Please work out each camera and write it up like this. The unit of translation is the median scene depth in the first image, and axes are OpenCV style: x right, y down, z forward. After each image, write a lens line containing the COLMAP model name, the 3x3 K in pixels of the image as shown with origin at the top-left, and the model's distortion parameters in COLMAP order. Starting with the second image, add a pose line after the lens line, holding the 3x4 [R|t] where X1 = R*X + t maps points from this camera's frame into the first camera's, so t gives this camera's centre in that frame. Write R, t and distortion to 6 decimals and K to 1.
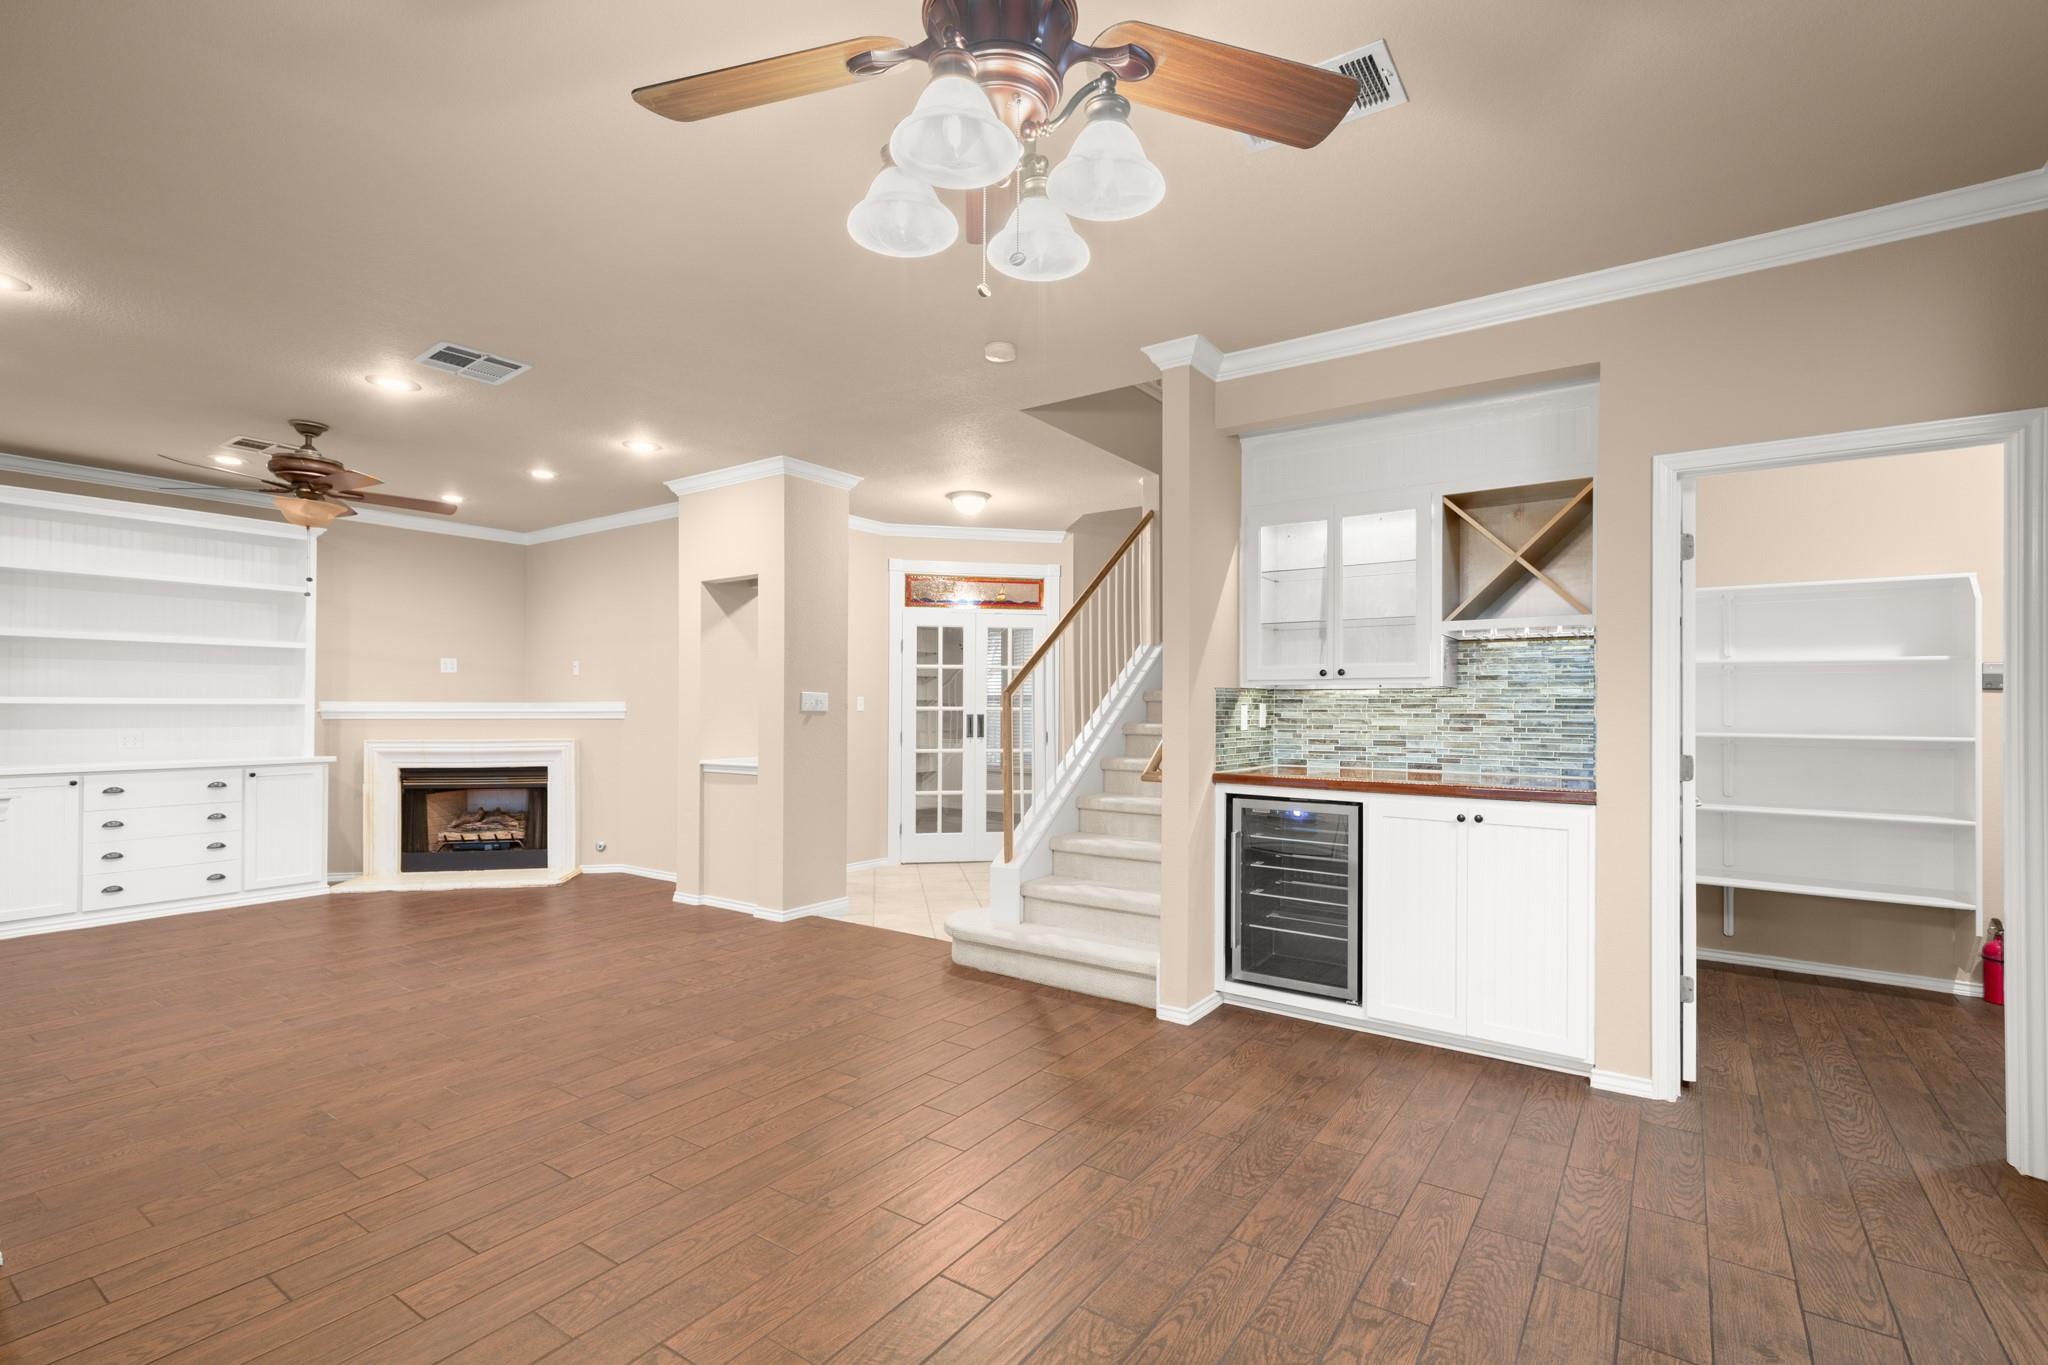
lens RADIAL K [[932.3, 0, 1028.5], [0, 932.3, 704.2], [0, 0, 1]] dist [0.018385, -0.000308]
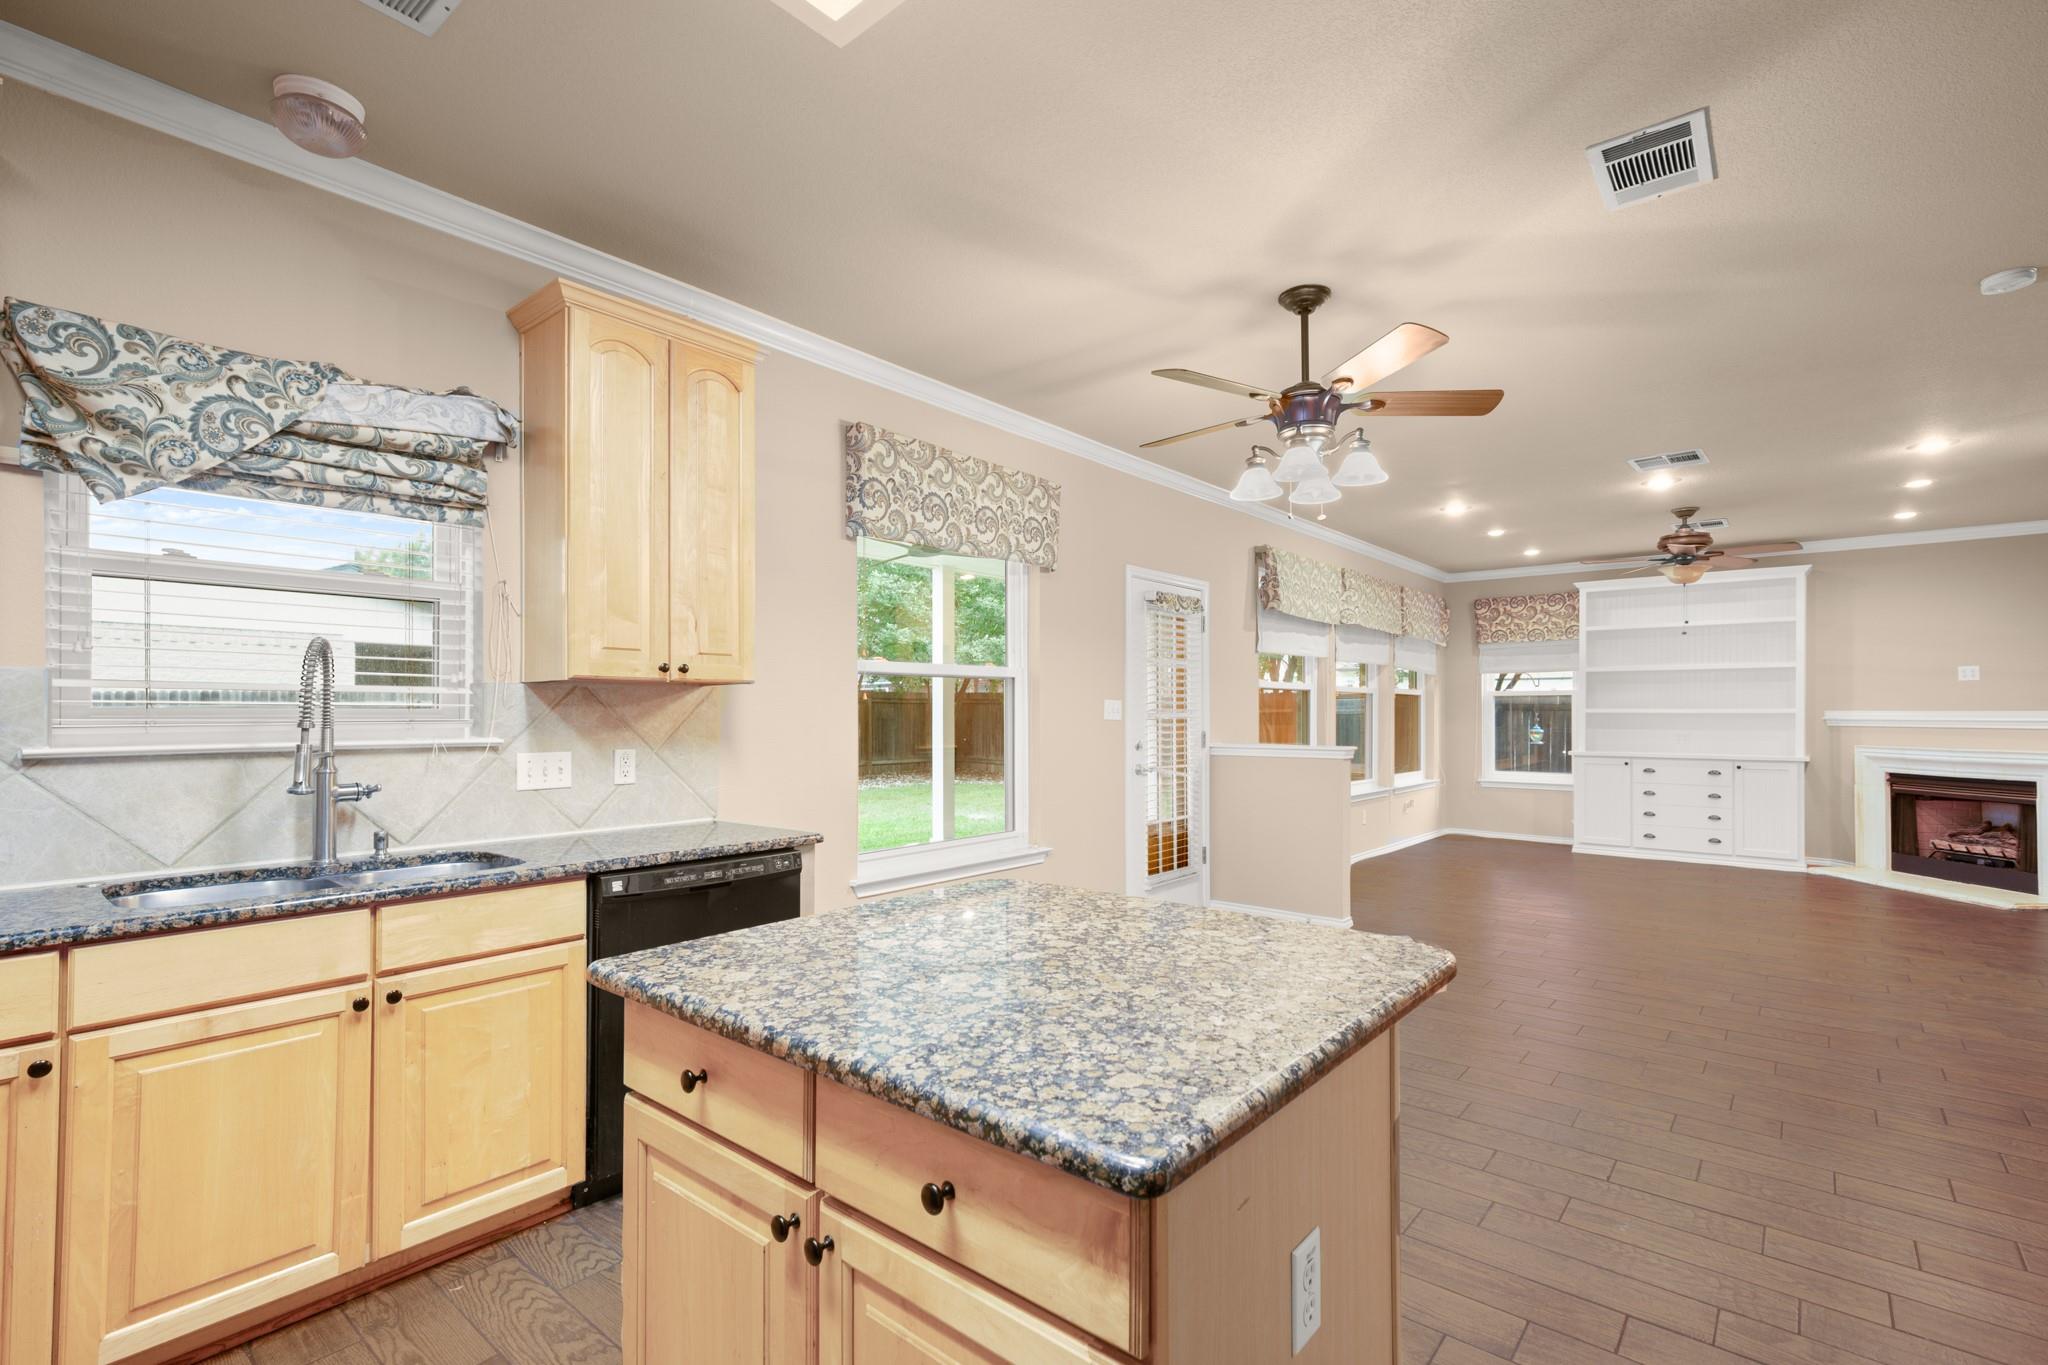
lens RADIAL K [[933.7, 0, 1036.4], [0, 933.7, 713.5], [0, 0, 1]] dist [0.009082, 0.000495]
pose [[-0.077048, -0.001212, -0.997027, 0.602693], [0.000370, 0.999999, -0.001244, 0.002484], [0.997027, -0.000465, -0.077048, 0.153328]]
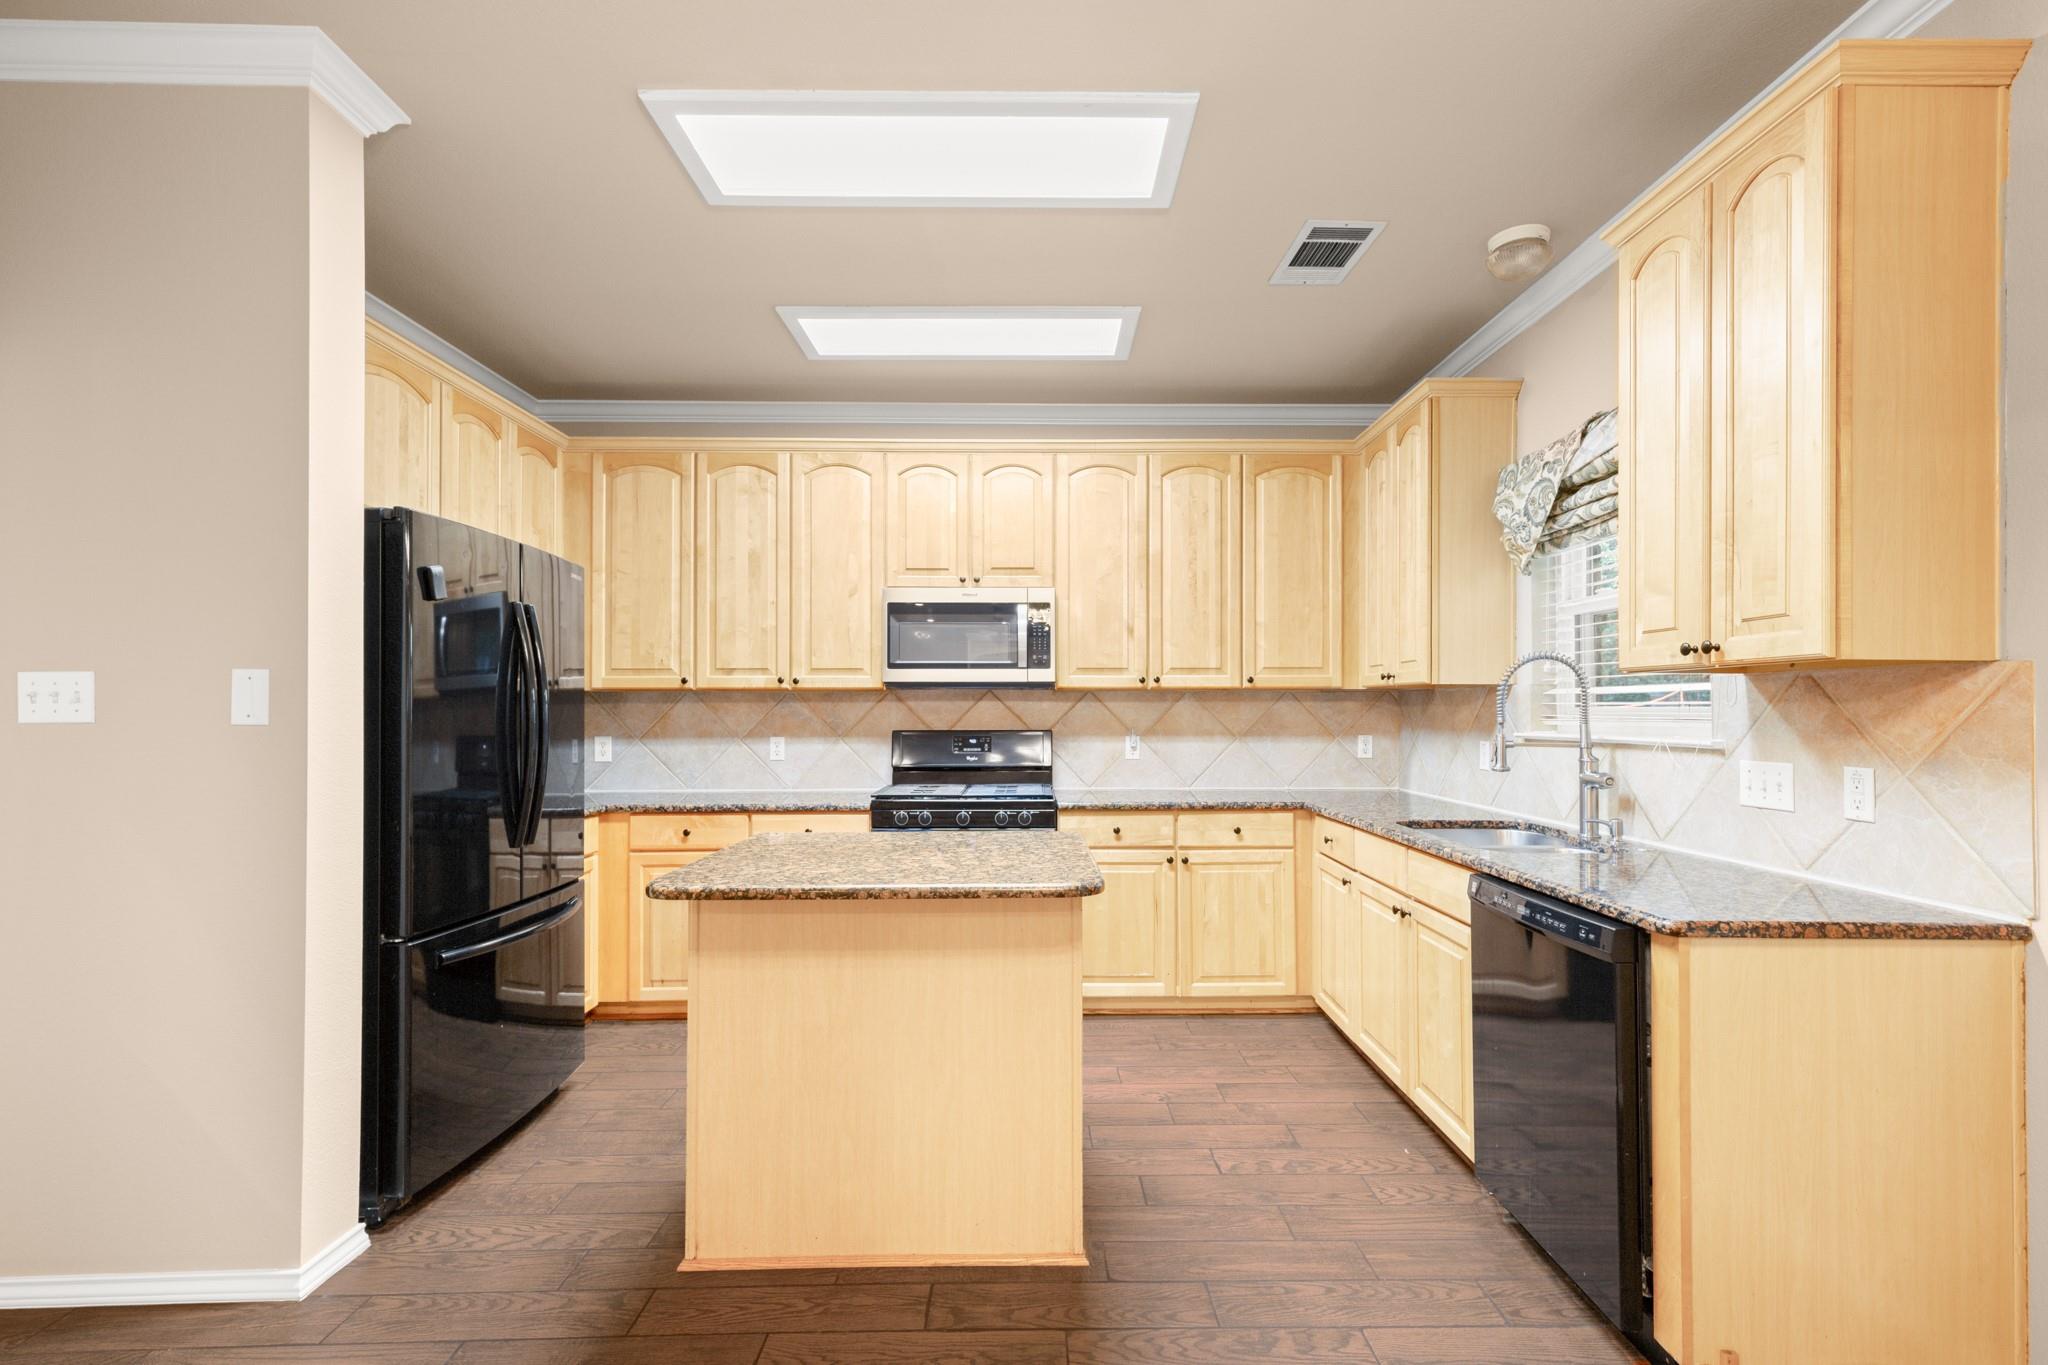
lens RADIAL K [[928.4, 0, 1042.4], [0, 928.4, 695.9], [0, 0, 1]] dist [0.014692, 0.000436]
pose [[-0.591728, 0.011180, 0.806060, -0.052003], [-0.001446, 0.999887, -0.014930, 0.001246], [-0.806136, -0.010000, -0.591646, 0.341264]]
